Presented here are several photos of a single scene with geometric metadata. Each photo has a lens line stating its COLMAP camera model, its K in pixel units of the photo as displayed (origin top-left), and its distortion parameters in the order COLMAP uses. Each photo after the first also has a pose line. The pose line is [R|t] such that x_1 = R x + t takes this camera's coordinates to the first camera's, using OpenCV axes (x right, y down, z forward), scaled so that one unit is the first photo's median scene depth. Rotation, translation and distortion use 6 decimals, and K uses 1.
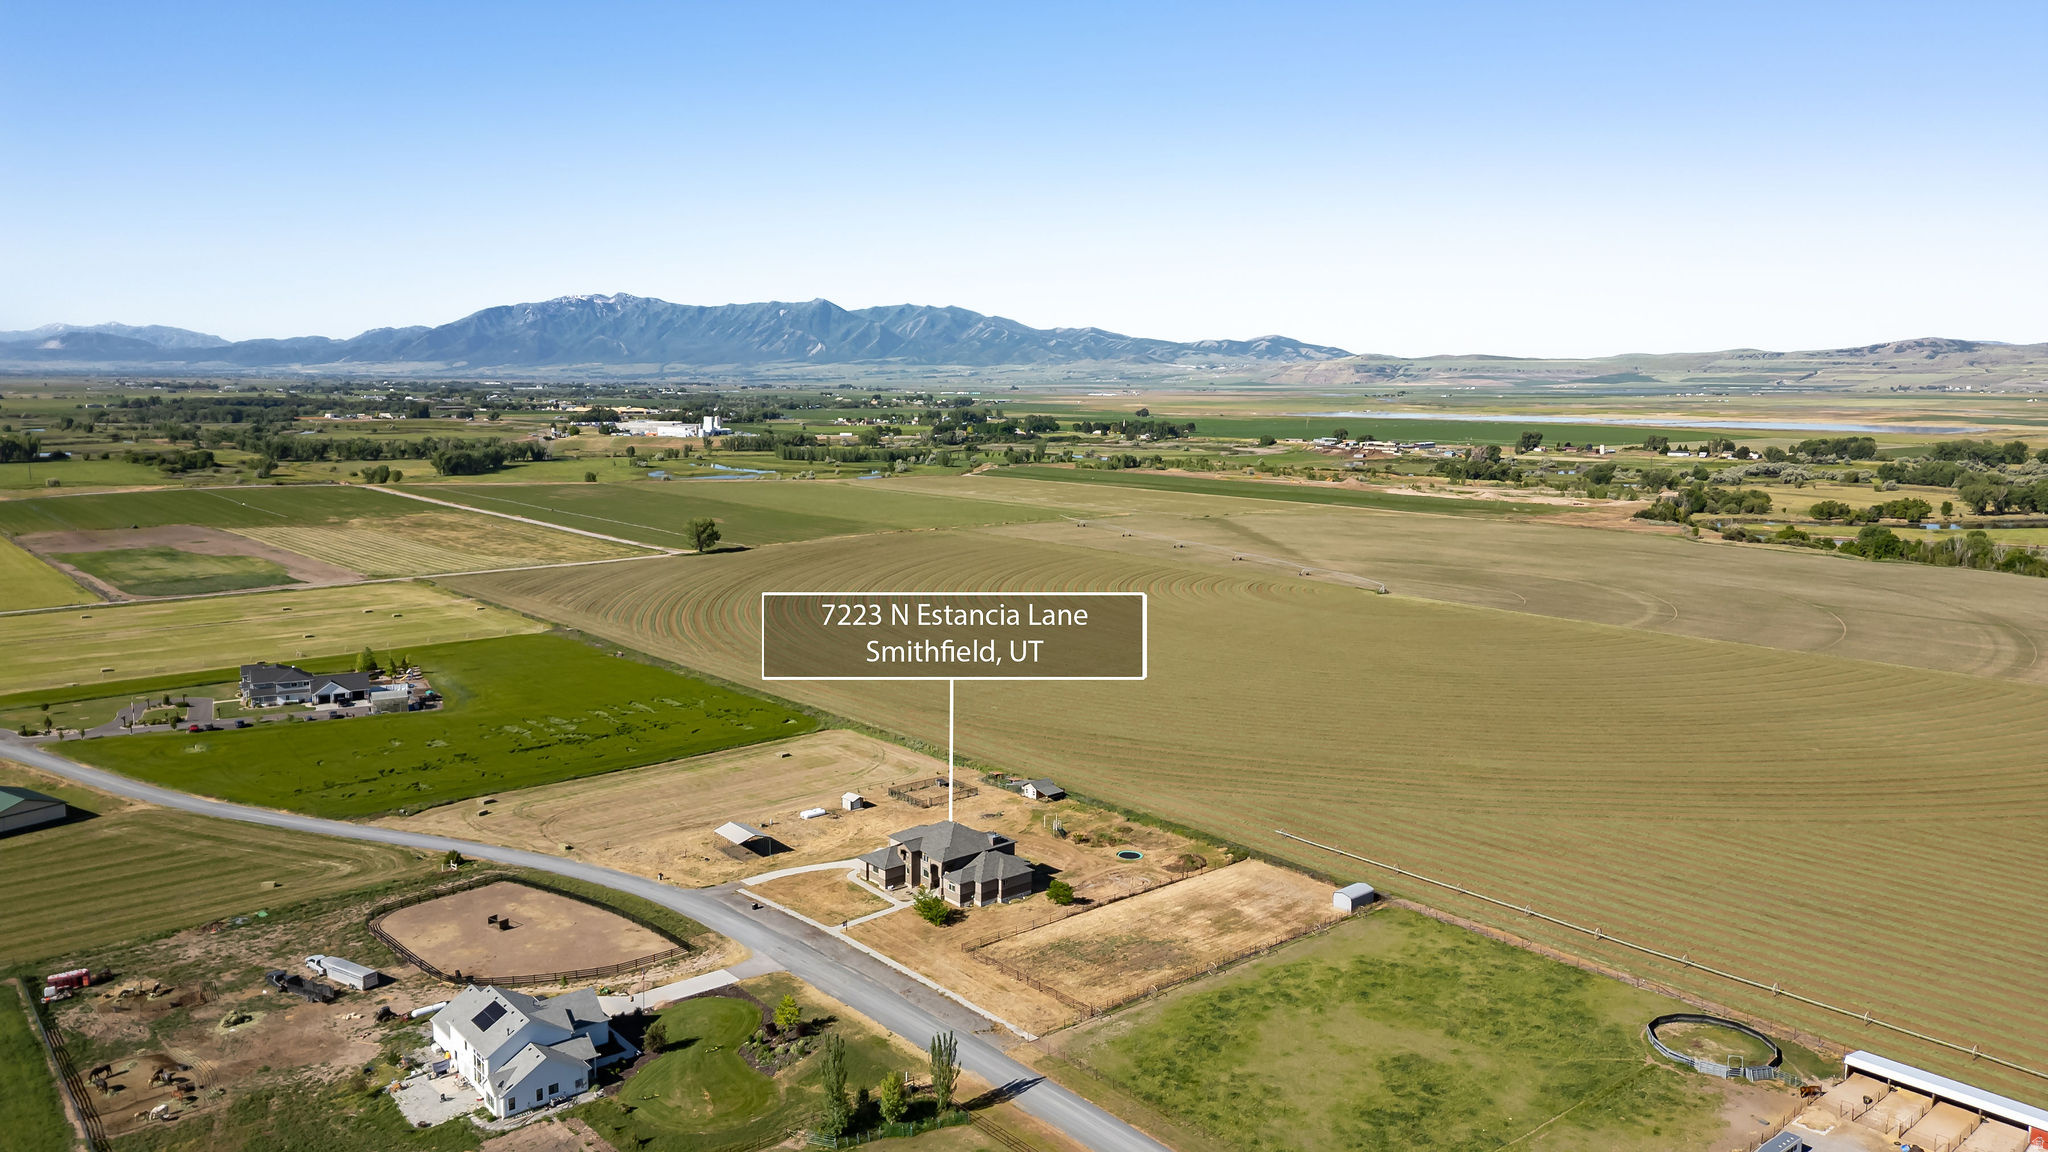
lens RADIAL K [[1431.4, 0, 1029.2], [0, 1431.4, 562.1], [0, 0, 1]] dist [0.076111, -0.071038]
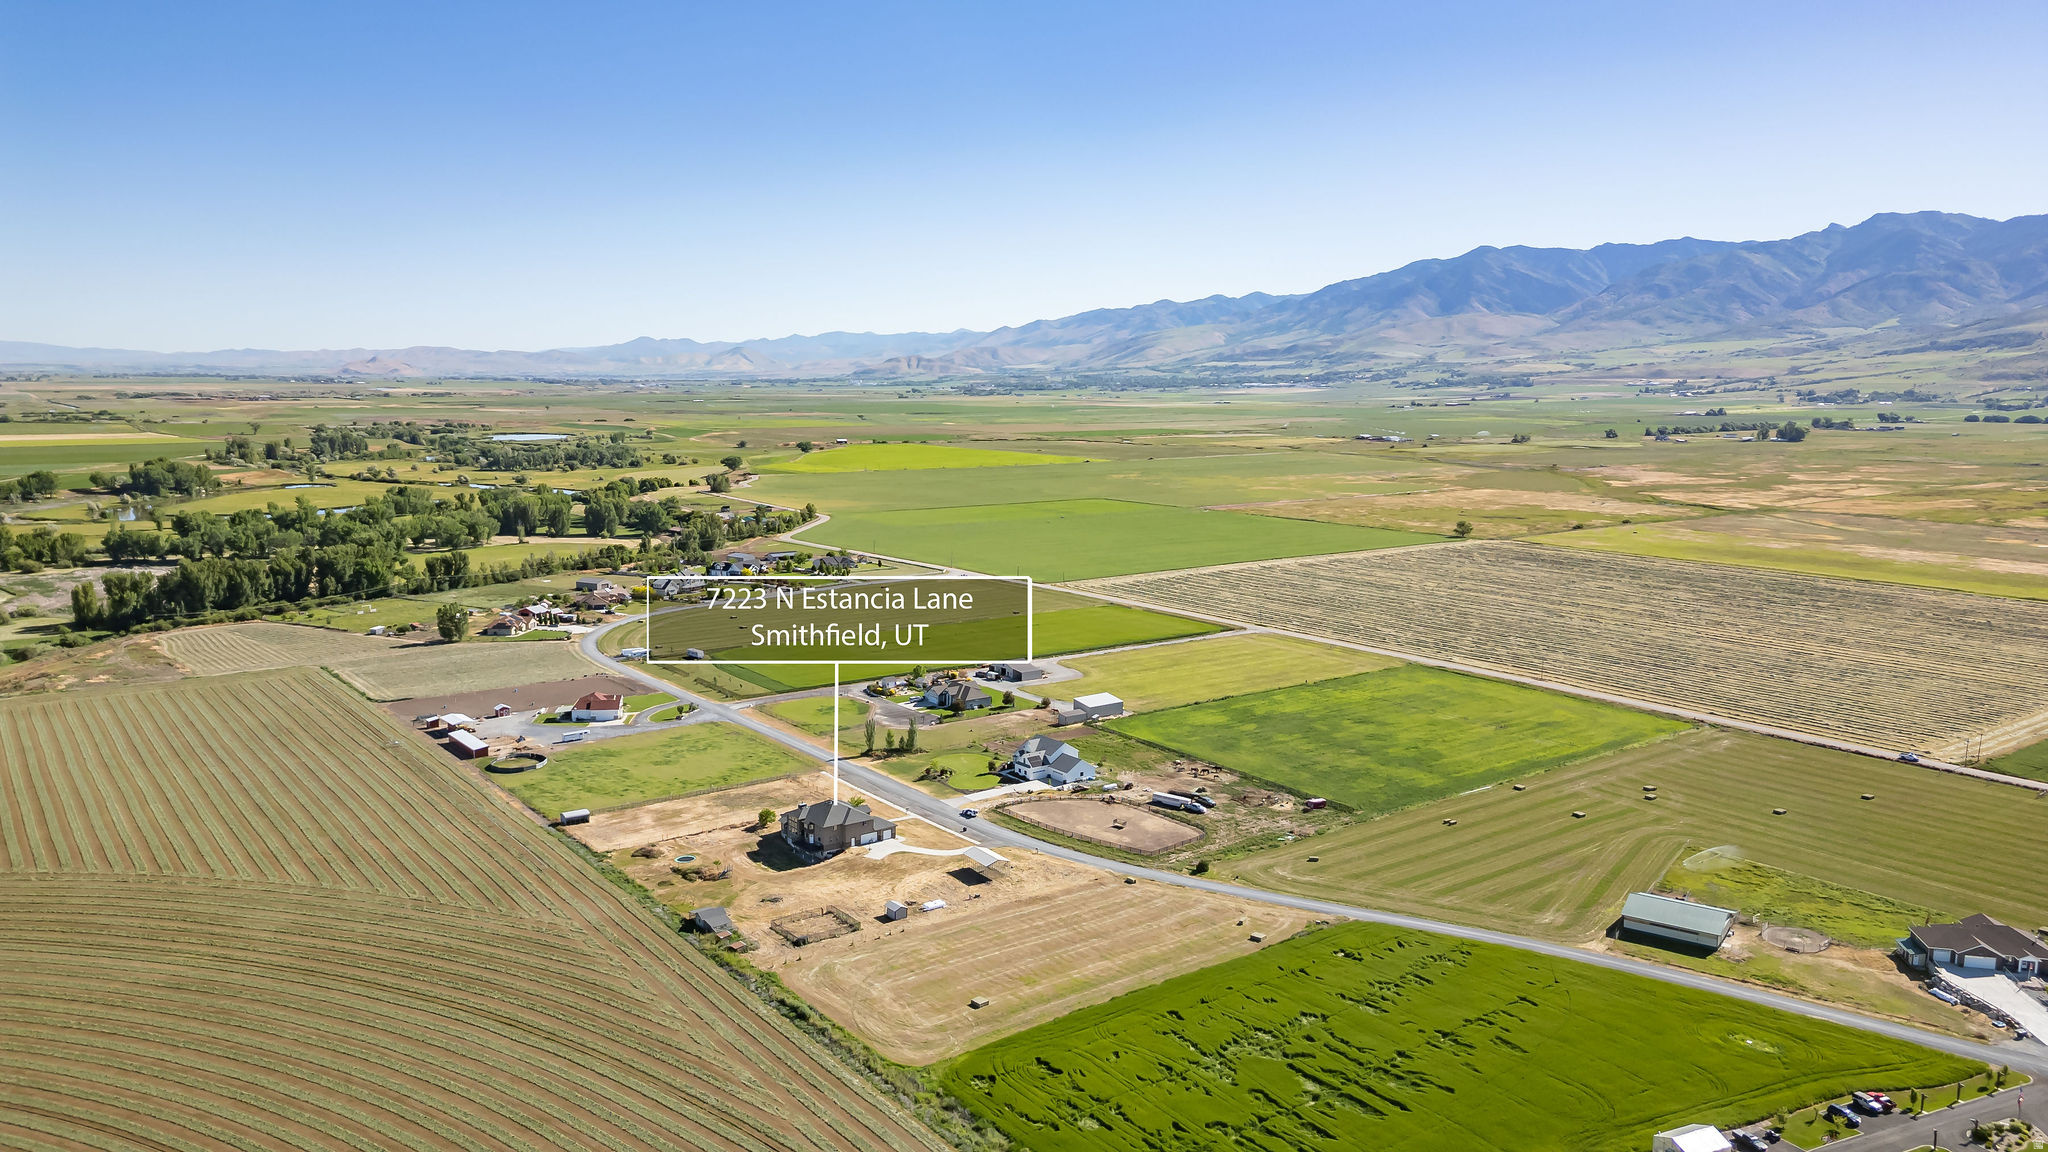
lens RADIAL K [[1431.4, 0, 1023.9], [0, 1431.4, 560.5], [0, 0, 1]] dist [0.076111, -0.071038]
pose [[-0.998270, -0.021684, 0.054646, -0.236078], [-0.006672, 0.965275, 0.261149, -0.311744], [-0.058411, 0.260333, -0.963751, 1.712115]]
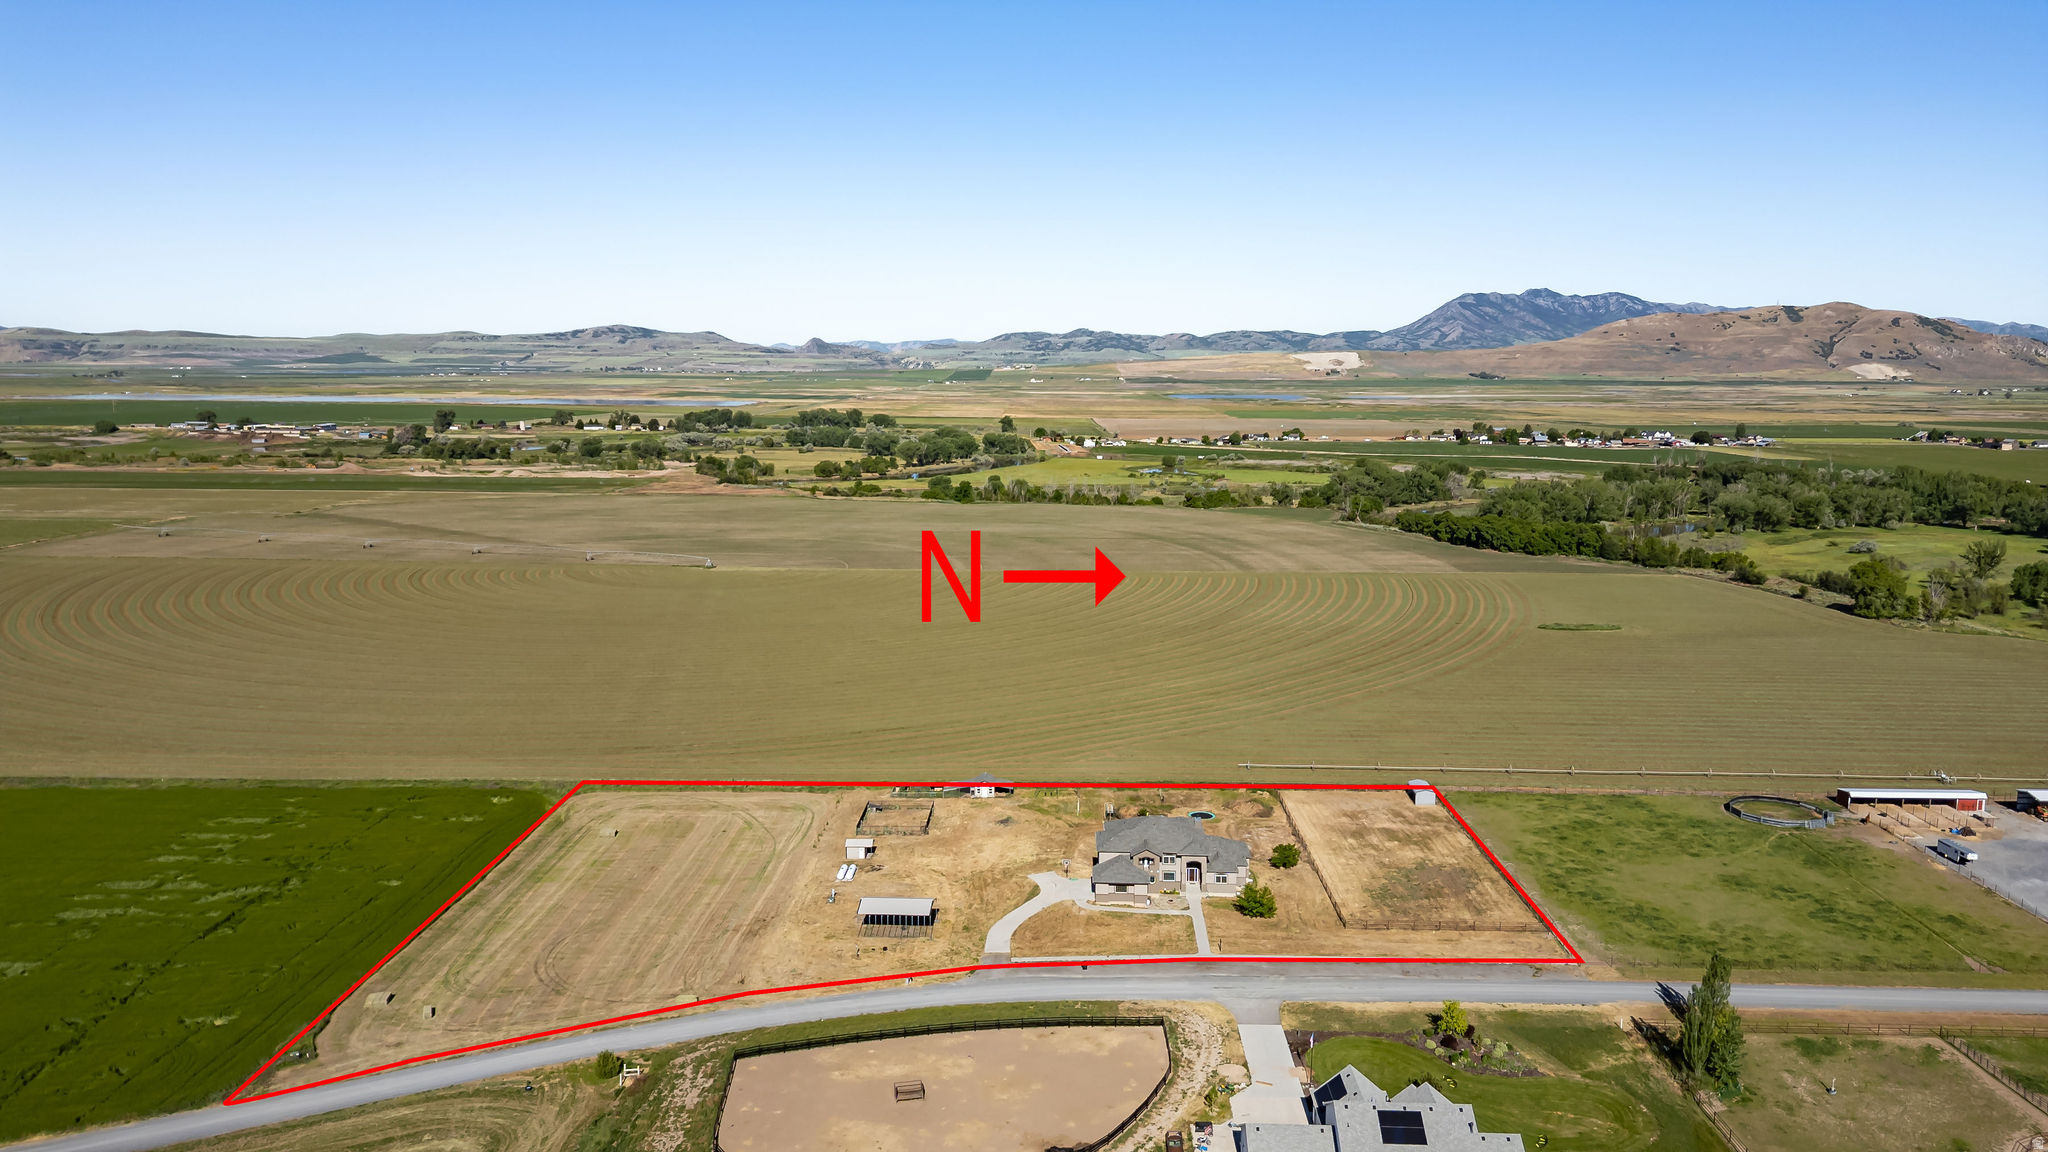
lens RADIAL K [[1431.4, 0, 1026.2], [0, 1431.4, 591.2], [0, 0, 1]] dist [0.076111, -0.071038]
pose [[0.671005, -0.119239, 0.731802, -0.559670], [0.095586, 0.992659, 0.074099, -0.024297], [-0.735266, 0.020229, 0.677477, 0.336895]]
